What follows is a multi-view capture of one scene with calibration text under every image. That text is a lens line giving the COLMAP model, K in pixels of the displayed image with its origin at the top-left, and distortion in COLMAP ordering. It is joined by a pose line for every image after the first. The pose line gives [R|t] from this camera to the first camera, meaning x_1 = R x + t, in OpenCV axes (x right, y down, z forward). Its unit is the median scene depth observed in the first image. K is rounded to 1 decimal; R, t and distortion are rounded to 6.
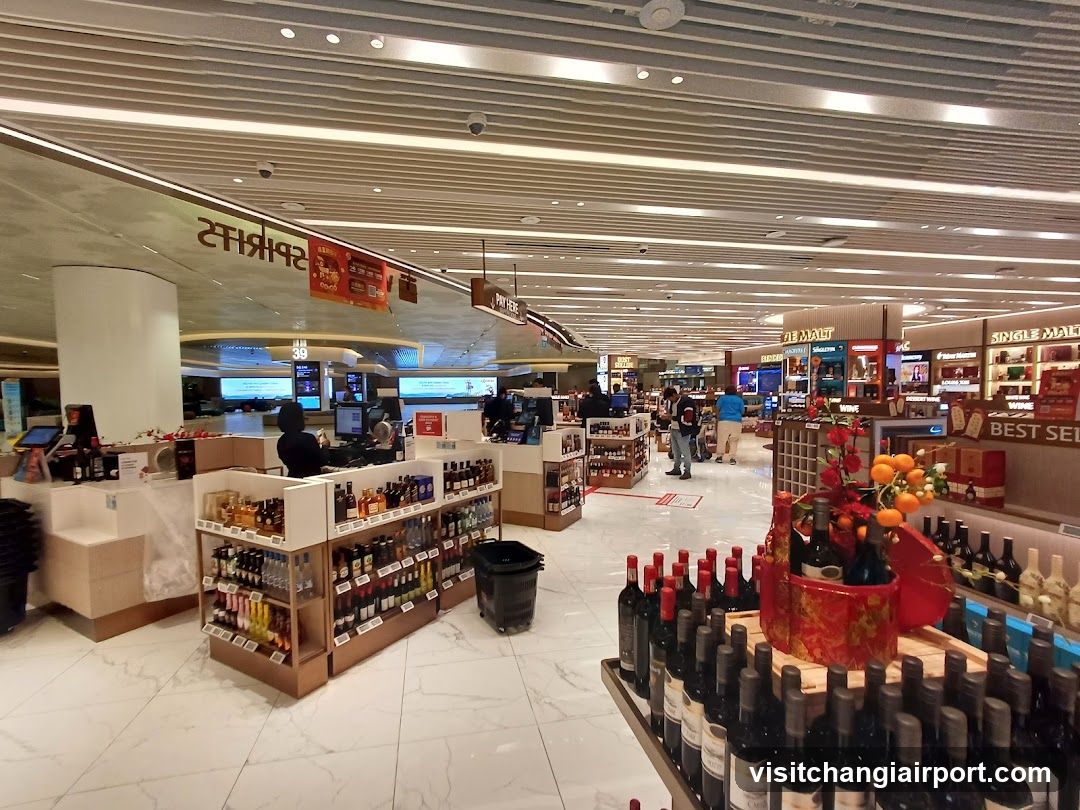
lens RADIAL K [[495.2, 0, 529.4], [0, 495.2, 411.6], [0, 0, 1]] dist [-0.003133, 0.001243]
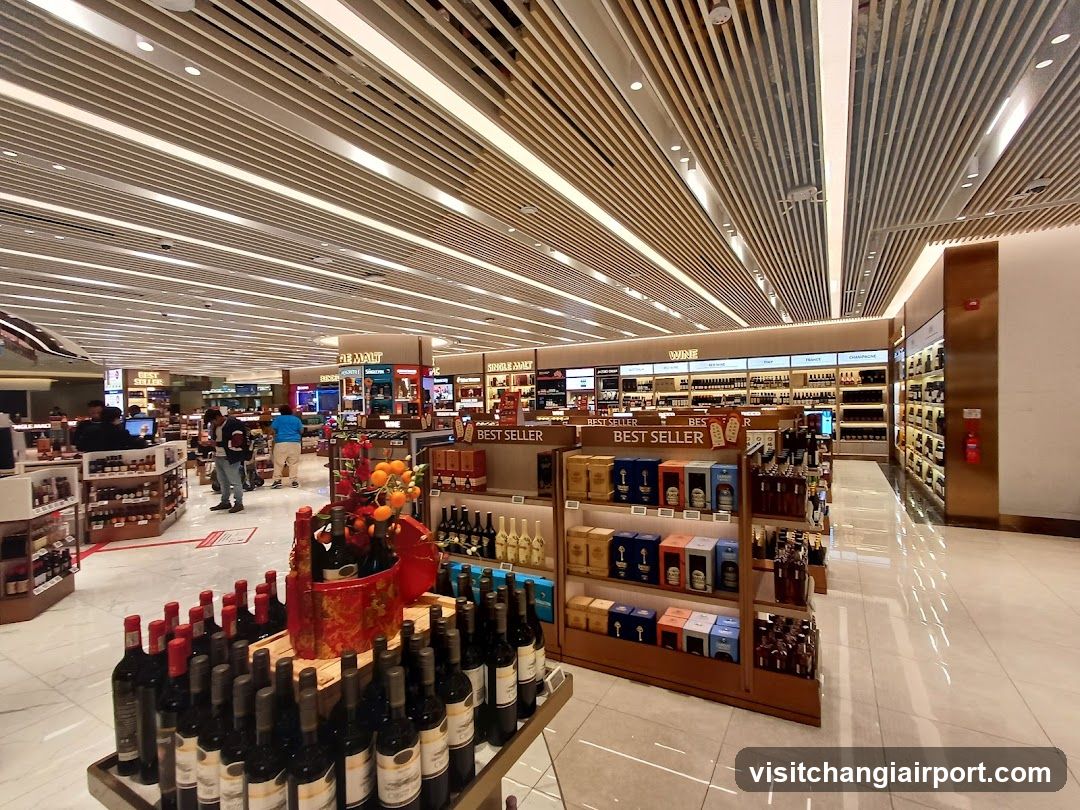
lens RADIAL K [[495.2, 0, 548.5], [0, 495.2, 405.1], [0, 0, 1]] dist [-0.003133, 0.001243]
pose [[0.648506, -0.015777, 0.761046, 0.008760], [0.055517, 0.998103, -0.026616, 0.000244], [-0.759182, 0.059512, 0.648152, -0.019026]]
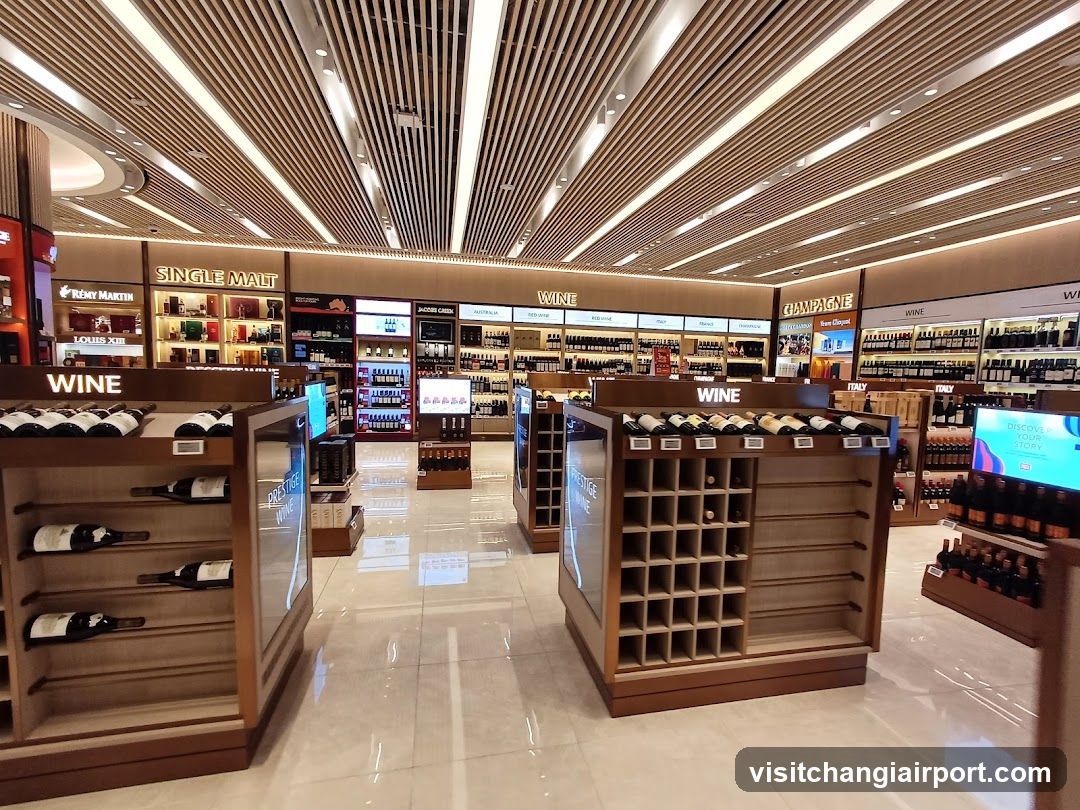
lens RADIAL K [[495.2, 0, 541.0], [0, 495.2, 406.7], [0, 0, 1]] dist [-0.003133, 0.001243]
pose [[-0.038758, -0.078333, 0.996174, 0.748911], [0.016696, 0.996733, 0.079026, -0.052112], [-0.999109, 0.019695, -0.037323, 1.538950]]
